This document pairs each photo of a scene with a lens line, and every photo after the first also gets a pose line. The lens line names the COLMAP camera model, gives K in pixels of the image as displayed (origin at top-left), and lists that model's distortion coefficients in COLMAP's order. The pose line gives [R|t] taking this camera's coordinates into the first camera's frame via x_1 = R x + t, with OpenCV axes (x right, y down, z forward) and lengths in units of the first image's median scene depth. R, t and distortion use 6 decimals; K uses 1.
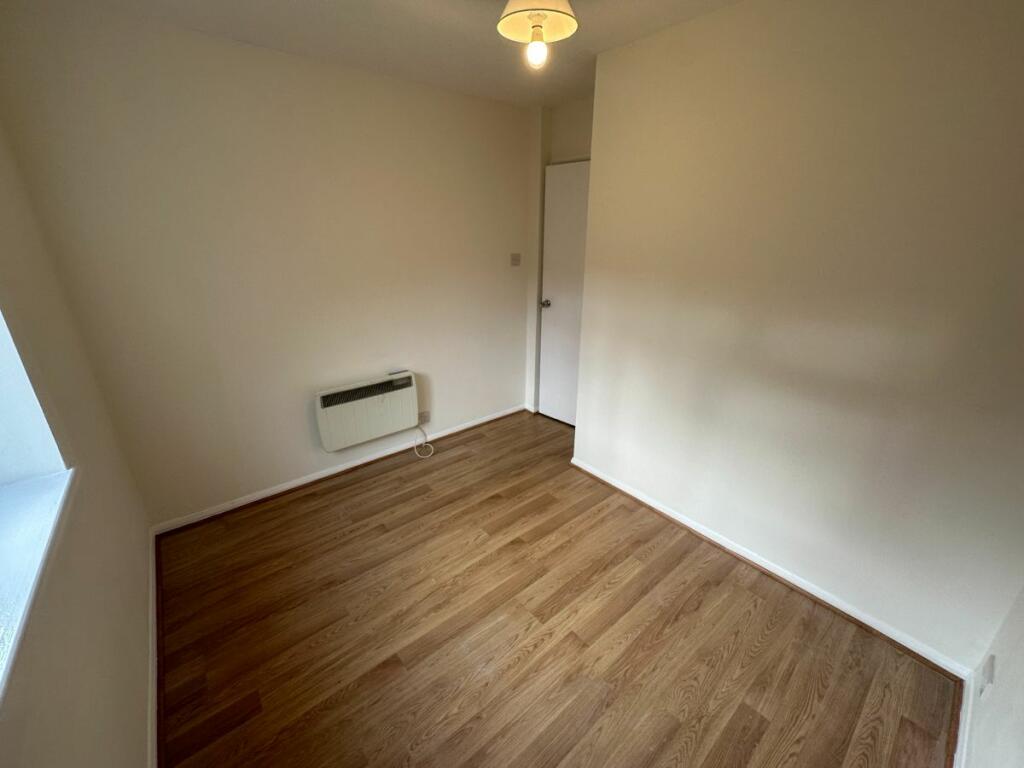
lens RADIAL K [[410.7, 0, 510.6], [0, 410.7, 382.3], [0, 0, 1]] dist [-0.000026, -0.000049]
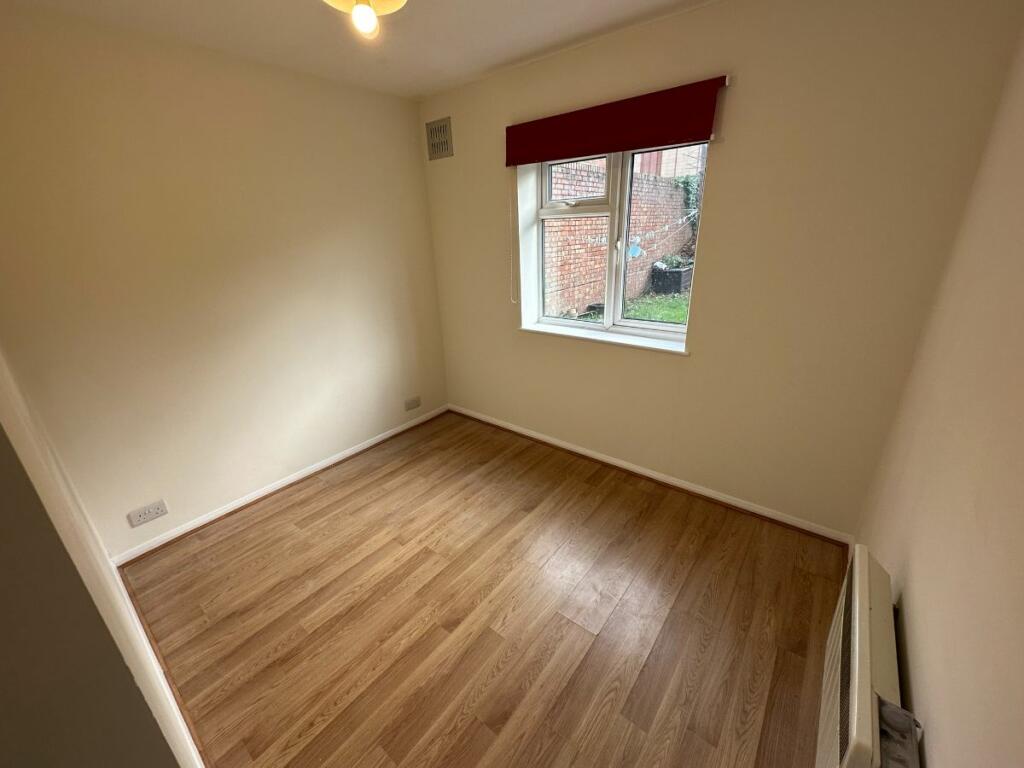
lens RADIAL K [[410.7, 0, 510.7], [0, 410.7, 379.1], [0, 0, 1]] dist [-0.000026, -0.000049]
pose [[-0.978896, 0.099036, -0.178758, 0.000385], [-0.039127, 0.767714, 0.639597, -0.544304], [0.200578, 0.633093, -0.747637, 1.513925]]
